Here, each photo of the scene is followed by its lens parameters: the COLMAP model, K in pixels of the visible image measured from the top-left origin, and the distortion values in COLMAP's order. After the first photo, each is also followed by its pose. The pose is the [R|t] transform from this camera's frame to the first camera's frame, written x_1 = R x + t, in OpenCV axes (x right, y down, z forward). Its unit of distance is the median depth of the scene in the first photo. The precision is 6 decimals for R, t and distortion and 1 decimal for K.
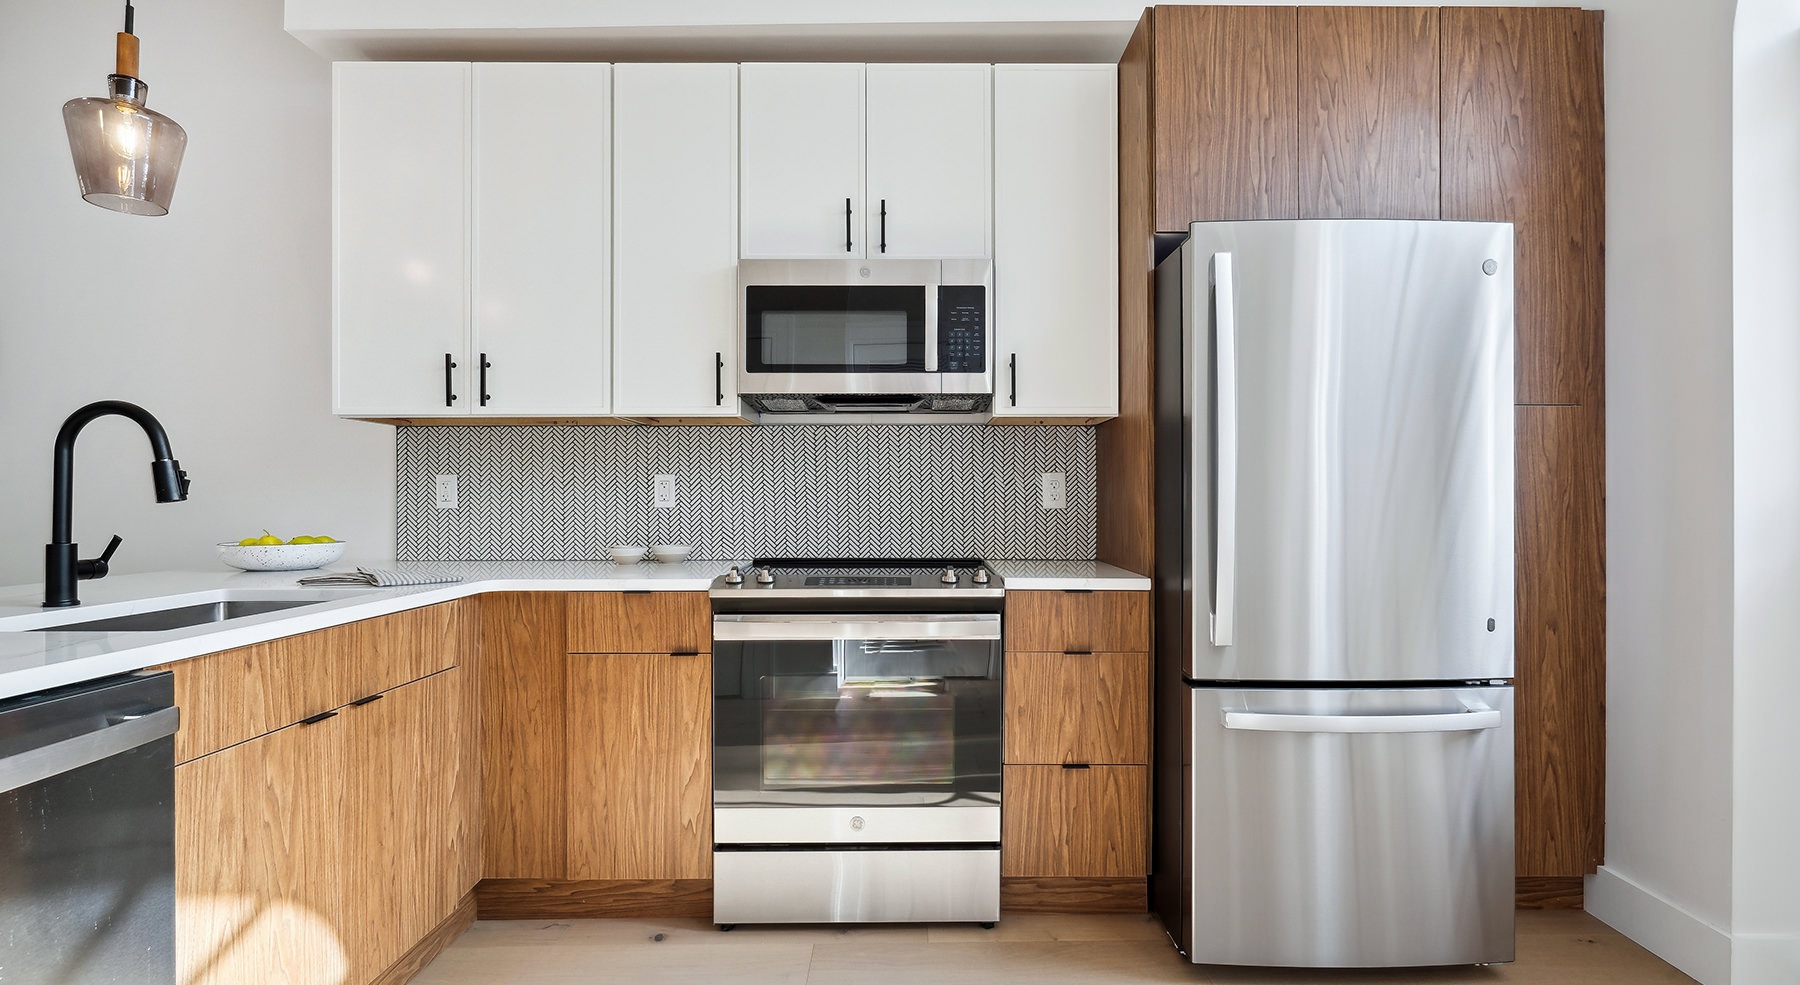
lens RADIAL K [[832.9, 0, 900.0], [0, 832.9, 492.5], [0, 0, 1]] dist [0.004967, 0.000747]
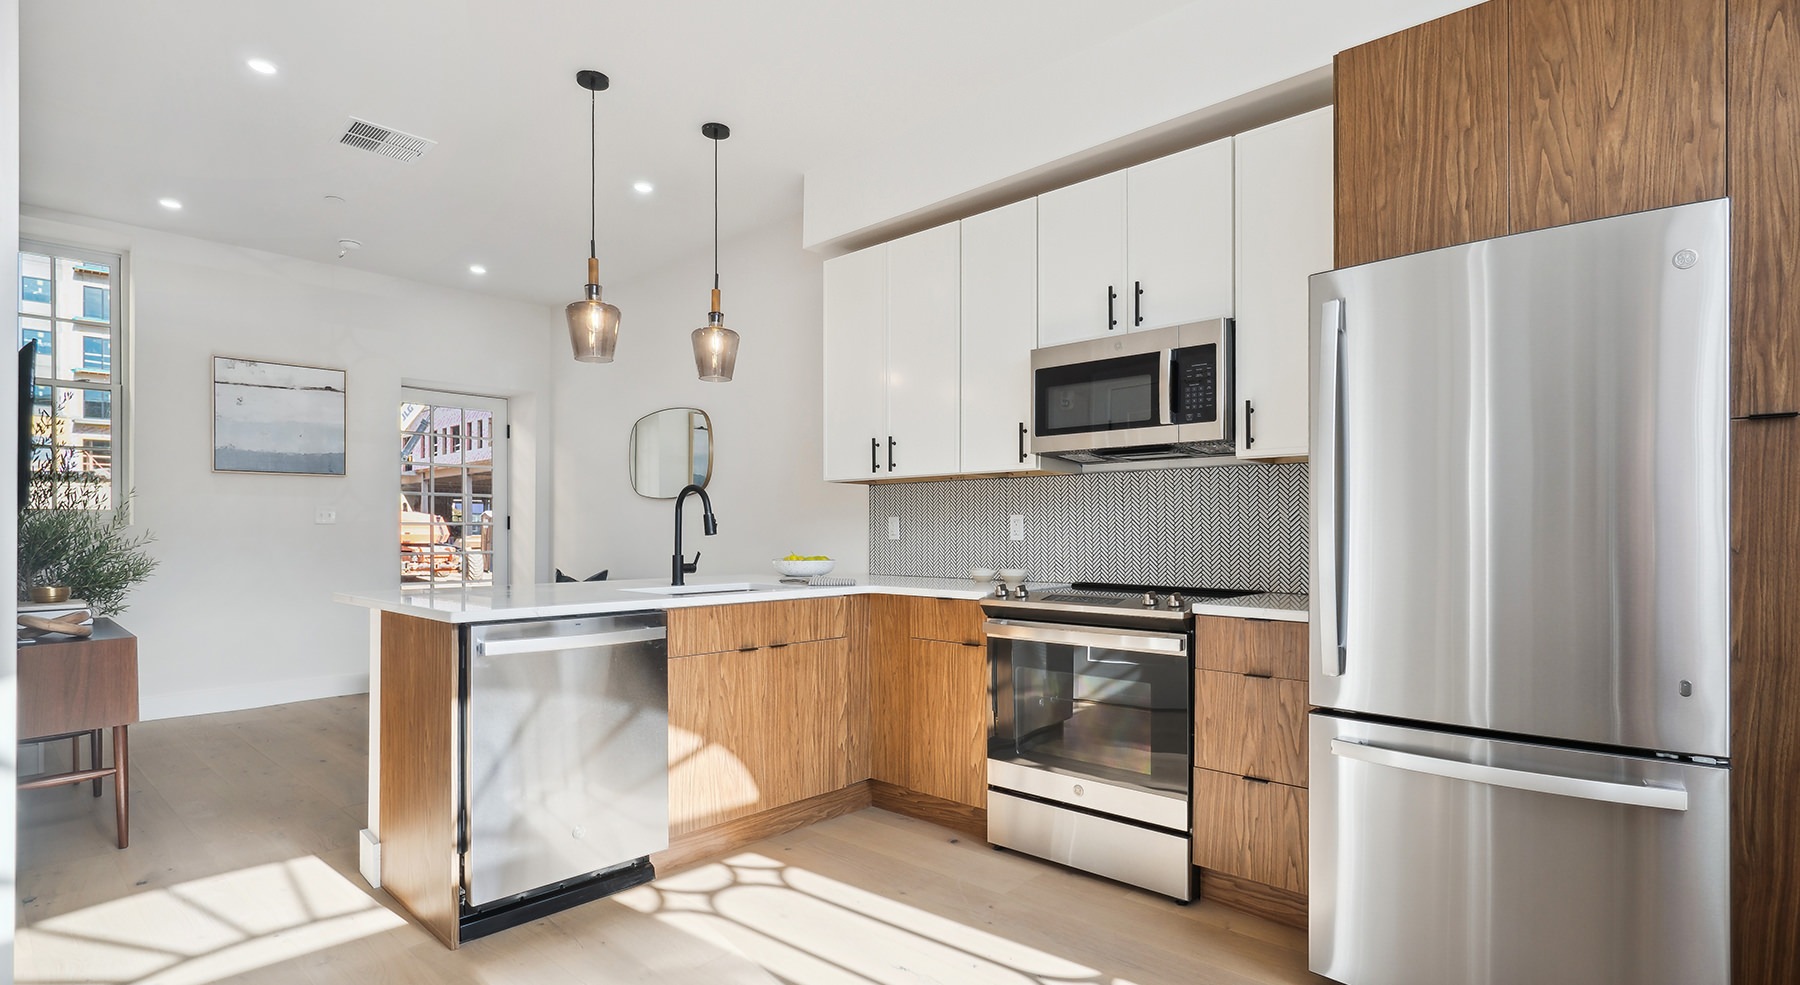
lens RADIAL K [[881.4, 0, 905.6], [0, 881.4, 525.9], [0, 0, 1]] dist [0.022103, -0.000376]
pose [[0.736954, -0.003038, -0.675936, 0.652404], [0.002996, 0.999995, -0.001227, -0.004154], [0.675937, -0.001121, 0.736959, -0.163999]]
